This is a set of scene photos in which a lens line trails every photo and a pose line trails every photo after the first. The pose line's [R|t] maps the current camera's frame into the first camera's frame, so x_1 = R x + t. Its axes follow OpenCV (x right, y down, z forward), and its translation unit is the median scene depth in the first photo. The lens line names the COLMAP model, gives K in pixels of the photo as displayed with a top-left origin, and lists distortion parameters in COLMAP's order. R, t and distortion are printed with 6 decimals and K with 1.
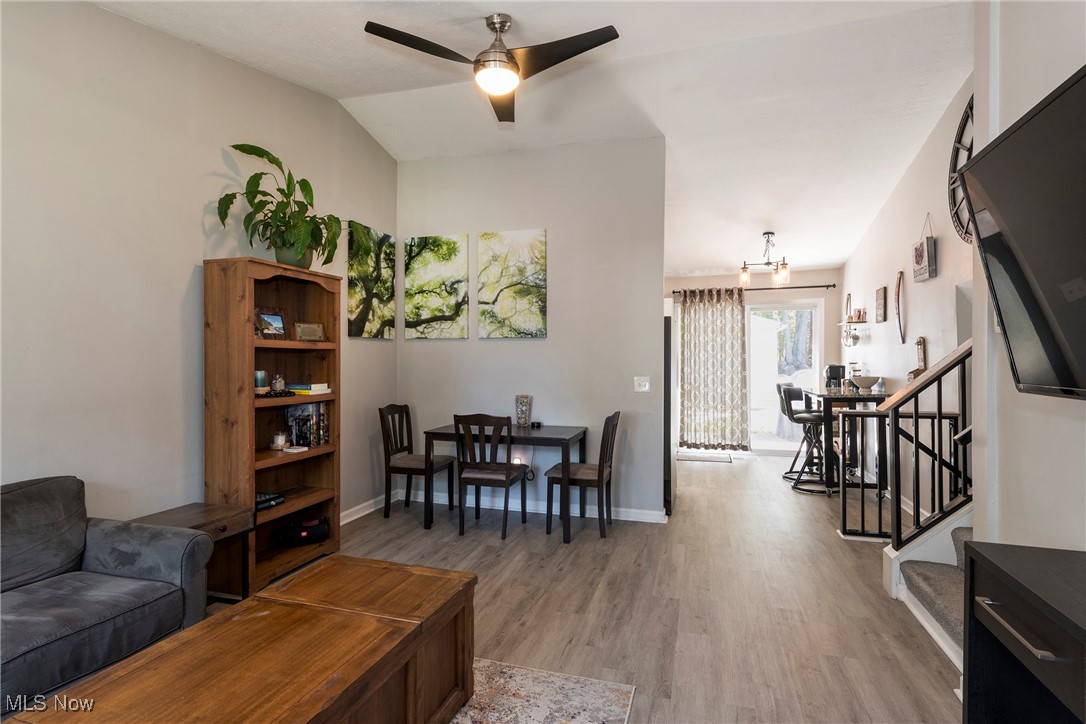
lens RADIAL K [[541.5, 0, 538.0], [0, 541.5, 360.2], [0, 0, 1]] dist [0.020755, -0.001715]
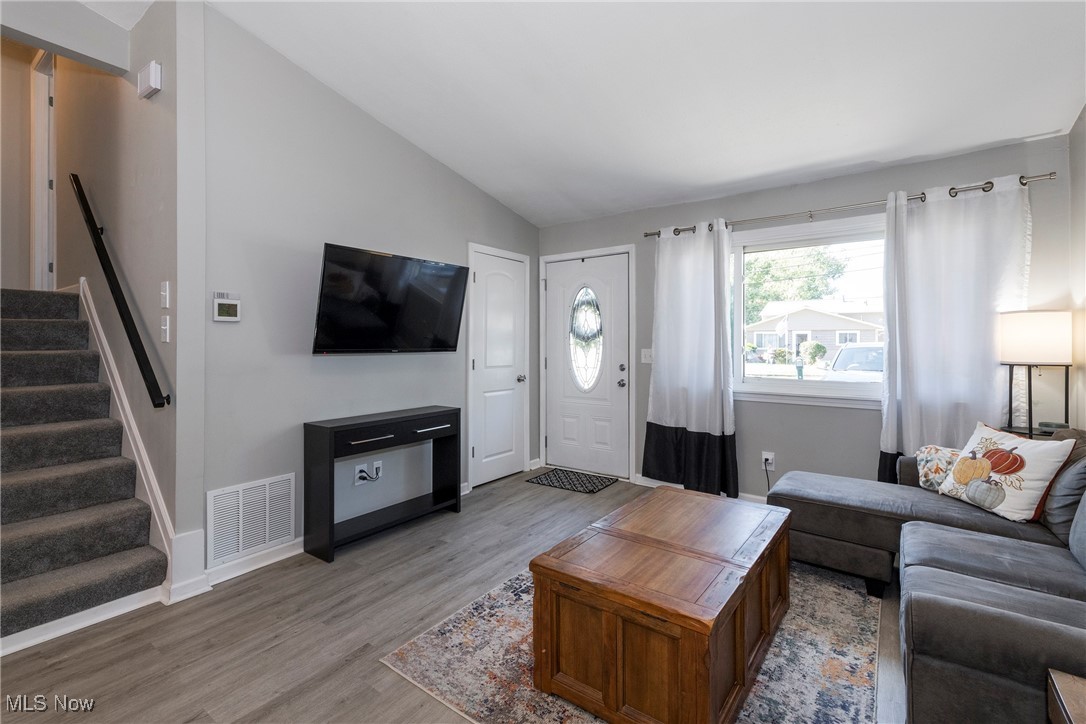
lens RADIAL K [[494.8, 0, 549.5], [0, 494.8, 338.3], [0, 0, 1]] dist [0.011311, -0.001659]
pose [[-0.953792, 0.001770, 0.300463, -0.182747], [-0.000005, 0.999983, -0.005906, 0.002476], [-0.300469, -0.005635, -0.953775, 0.817068]]
